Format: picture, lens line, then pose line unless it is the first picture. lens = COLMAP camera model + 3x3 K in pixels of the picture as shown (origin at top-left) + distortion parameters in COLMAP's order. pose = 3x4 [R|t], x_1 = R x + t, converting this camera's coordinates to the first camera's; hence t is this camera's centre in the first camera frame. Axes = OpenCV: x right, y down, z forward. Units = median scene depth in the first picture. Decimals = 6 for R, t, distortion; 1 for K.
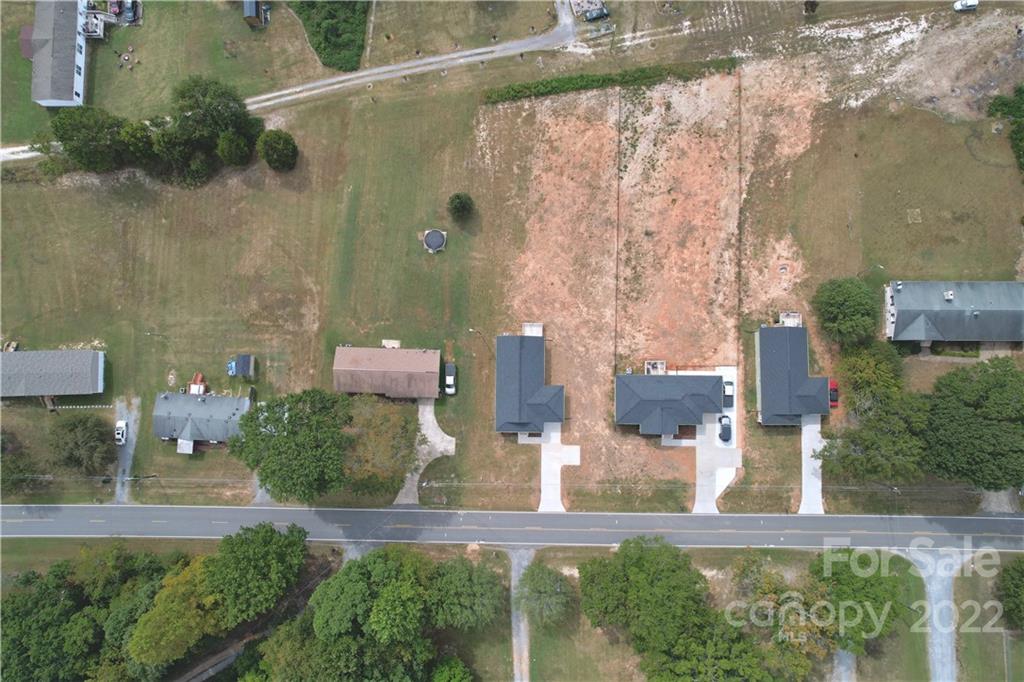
lens RADIAL K [[653.8, 0, 521.0], [0, 653.8, 340.9], [0, 0, 1]] dist [-0.075112, 0.061748]
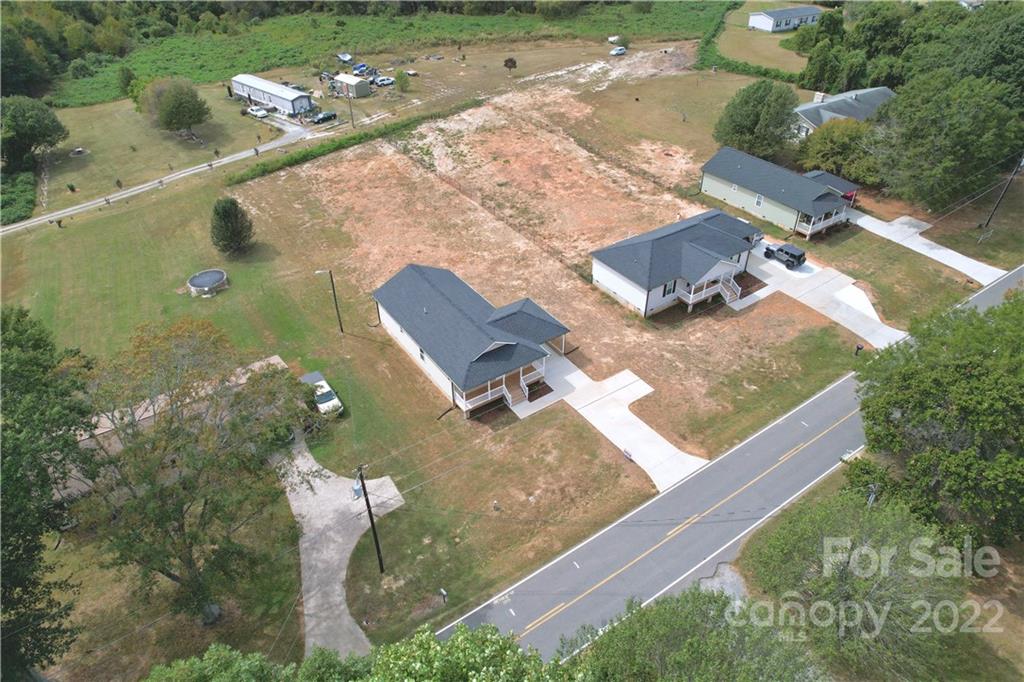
lens RADIAL K [[653.8, 0, 510.2], [0, 653.8, 348.2], [0, 0, 1]] dist [-0.075112, 0.061748]
pose [[0.824538, -0.326935, 0.461790, -0.199846], [0.563671, 0.545475, -0.620268, 0.401778], [-0.049108, 0.771732, 0.634049, 0.677919]]
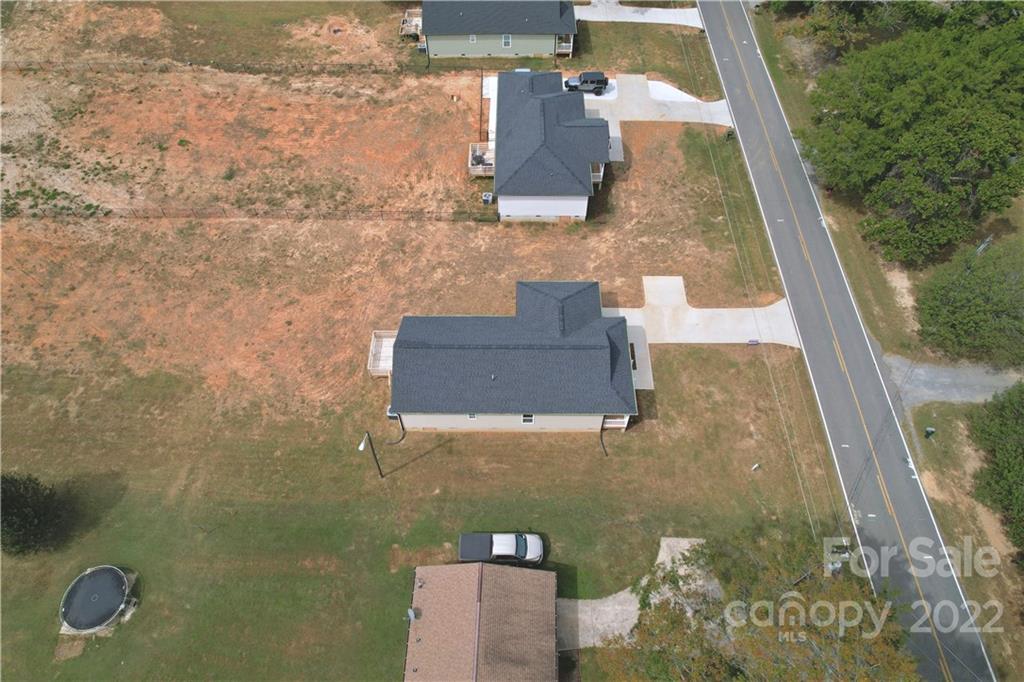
lens RADIAL K [[653.8, 0, 512.7], [0, 653.8, 345.8], [0, 0, 1]] dist [-0.075112, 0.061748]
pose [[-0.004206, -0.803614, 0.595136, -0.230929], [0.997927, 0.034844, 0.054102, 0.042125], [-0.064214, 0.594130, 0.801801, 0.649828]]
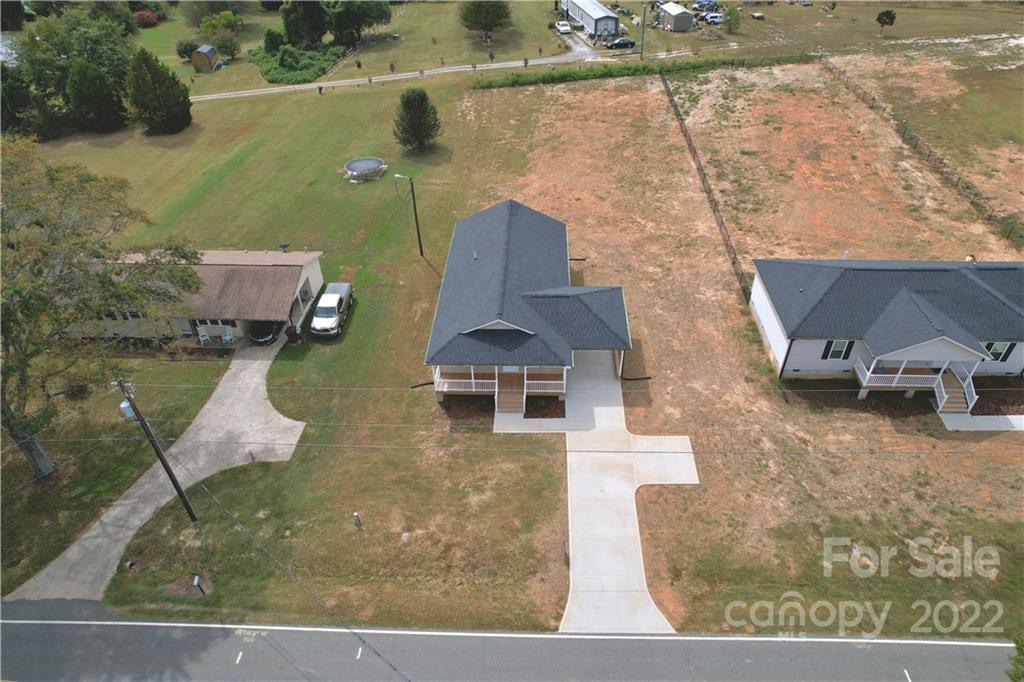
lens RADIAL K [[653.8, 0, 508.8], [0, 653.8, 346.5], [0, 0, 1]] dist [-0.075112, 0.061748]
pose [[0.999300, 0.023541, -0.029058, 0.011522], [-0.037309, 0.680975, -0.731356, 0.361391], [0.002571, 0.731928, 0.681377, 0.747862]]
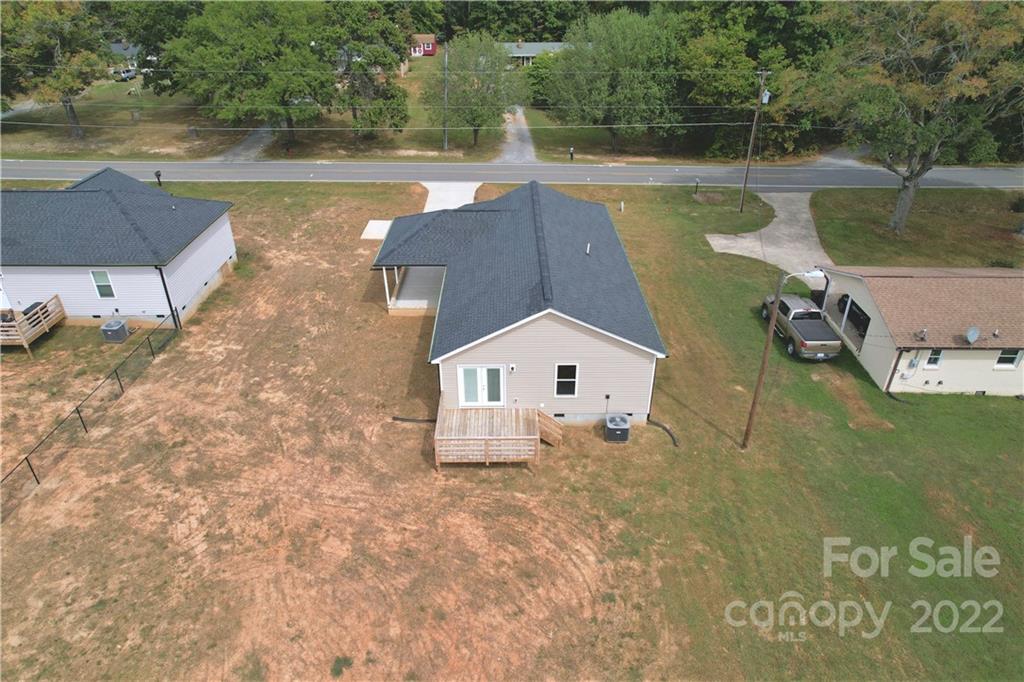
lens RADIAL K [[653.8, 0, 509.4], [0, 653.8, 337.2], [0, 0, 1]] dist [-0.075112, 0.061748]
pose [[-0.999518, 0.030928, 0.002543, 0.009739], [-0.011407, -0.442378, 0.896756, -0.180078], [0.028860, 0.896295, 0.442518, 0.886281]]
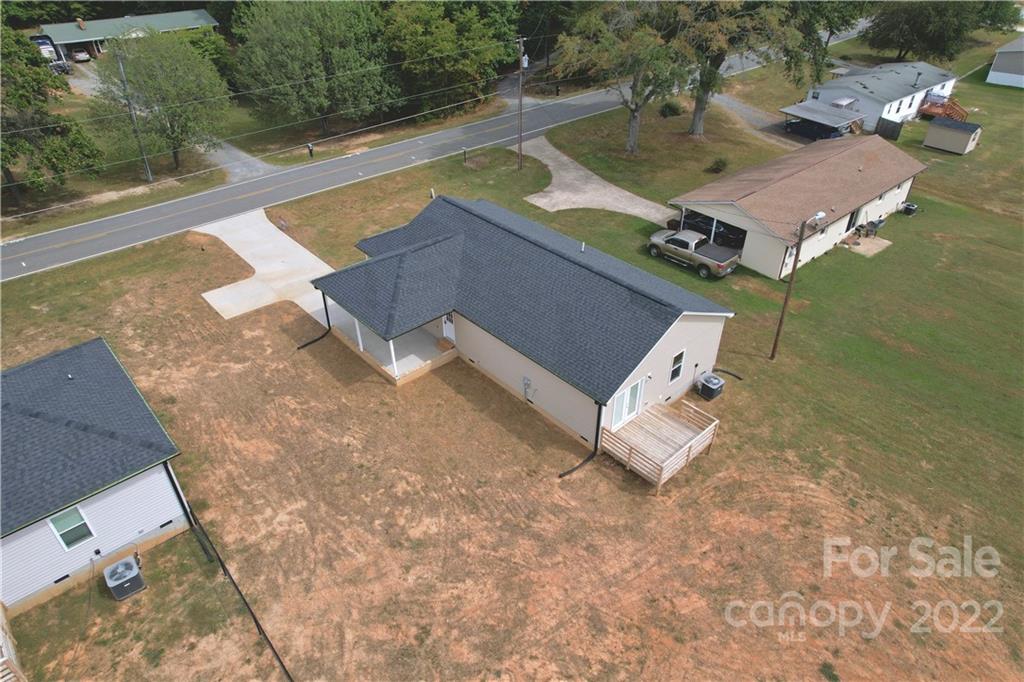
lens RADIAL K [[653.8, 0, 505.9], [0, 653.8, 338.8], [0, 0, 1]] dist [-0.075112, 0.061748]
pose [[-0.735886, 0.411268, -0.537894, 0.154376], [-0.673868, -0.367254, 0.641113, -0.104581], [0.066126, 0.834256, 0.547398, 0.853350]]
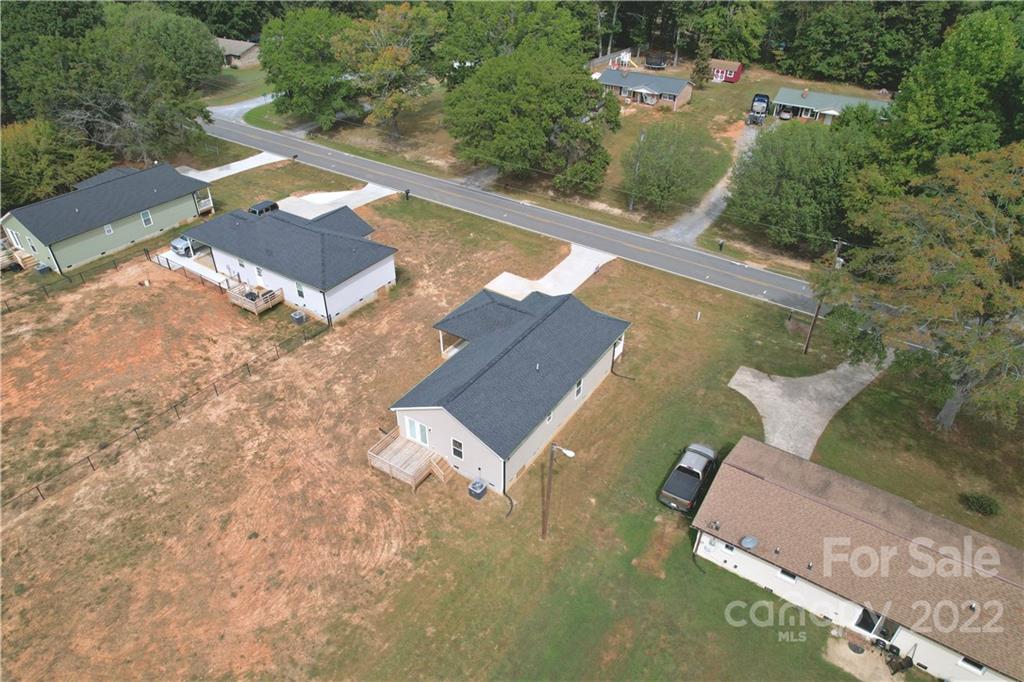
lens RADIAL K [[653.8, 0, 511.5], [0, 653.8, 338.0], [0, 0, 1]] dist [-0.075112, 0.061748]
pose [[-0.842482, -0.287985, 0.455290, -0.162331], [0.538354, -0.418670, 0.731362, -0.203638], [-0.020005, 0.861267, 0.507760, 0.775382]]
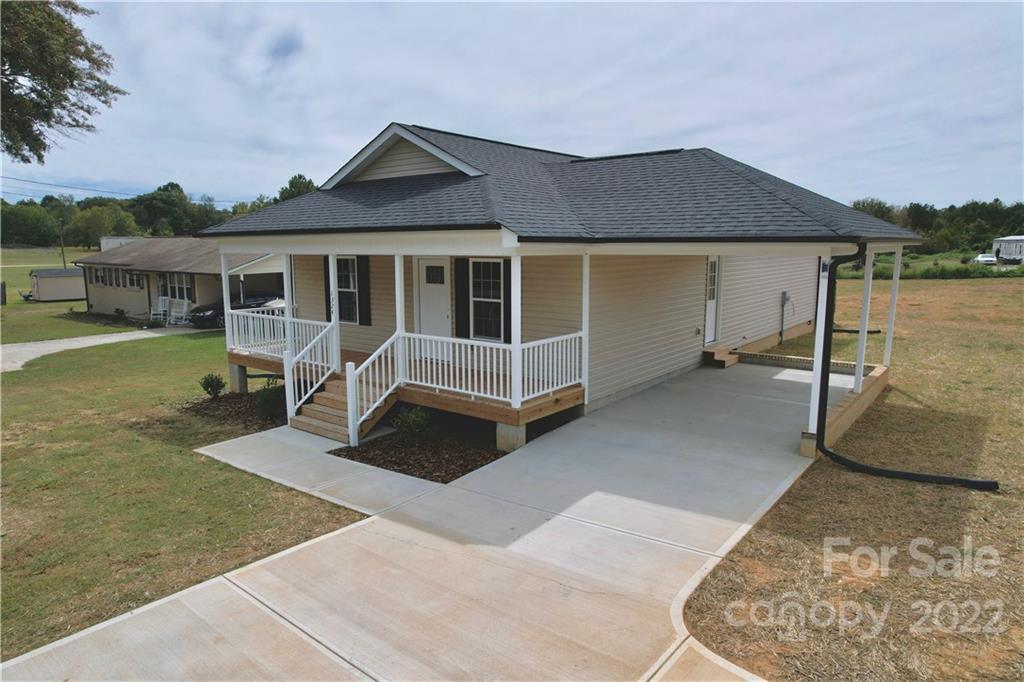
lens RADIAL K [[653.8, 0, 515.2], [0, 653.8, 341.7], [0, 0, 1]] dist [-0.075112, 0.061748]
pose [[0.786108, 0.116082, -0.607090, 0.076250], [-0.617604, 0.186431, -0.764074, 0.191352], [0.024485, 0.975586, 0.218248, 0.966250]]
